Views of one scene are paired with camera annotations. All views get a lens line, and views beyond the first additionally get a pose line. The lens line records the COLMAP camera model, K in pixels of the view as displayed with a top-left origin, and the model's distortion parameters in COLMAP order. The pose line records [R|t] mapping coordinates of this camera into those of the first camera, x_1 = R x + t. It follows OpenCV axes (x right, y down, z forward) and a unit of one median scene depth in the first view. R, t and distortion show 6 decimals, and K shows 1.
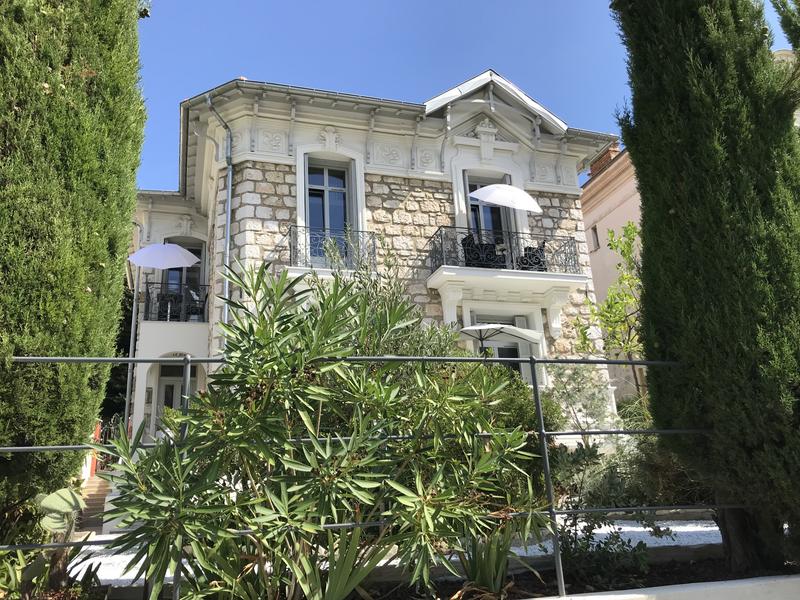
lens RADIAL K [[668.8, 0, 400.0], [0, 668.8, 300.0], [0, 0, 1]] dist [0.008749, -0.001440]
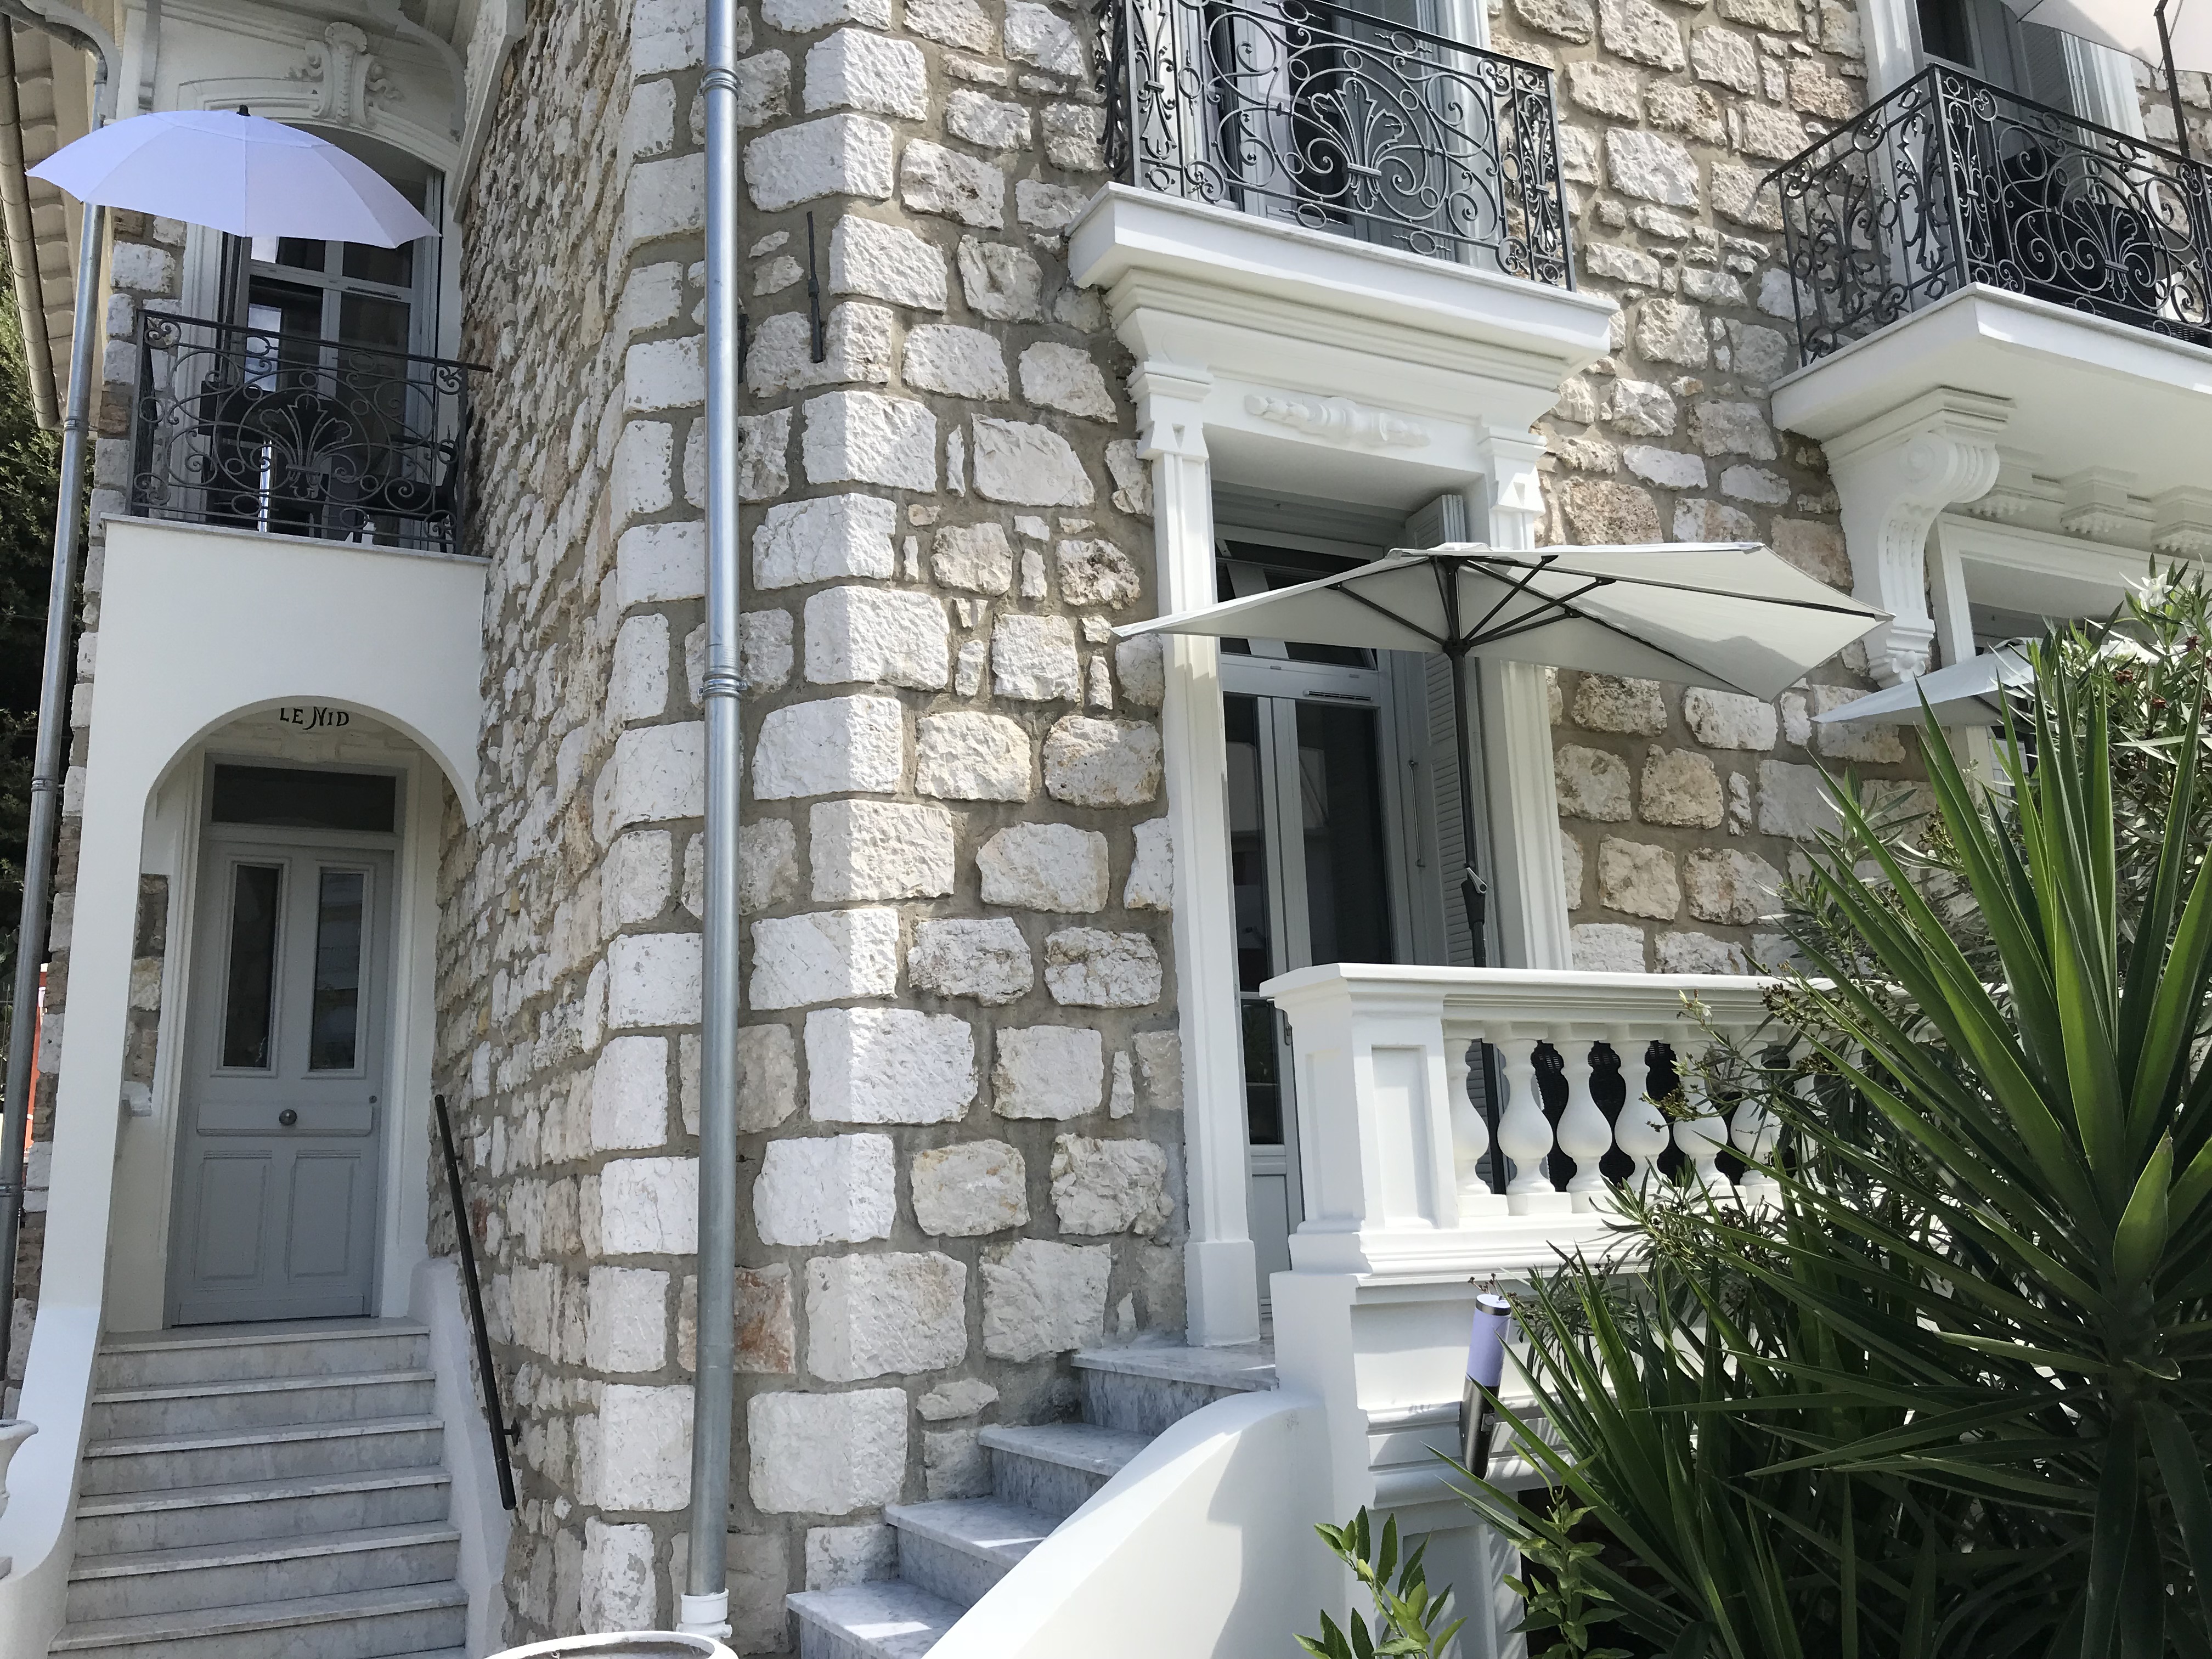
lens RADIAL K [[1849.3, 0, 1106.0], [0, 1849.3, 829.5], [0, 0, 1]] dist [0.008749, -0.001440]
pose [[0.988942, 0.050381, 0.139485, -0.201992], [-0.065641, 0.992084, 0.107052, 0.048211], [-0.132988, -0.115025, 0.984420, 0.500790]]
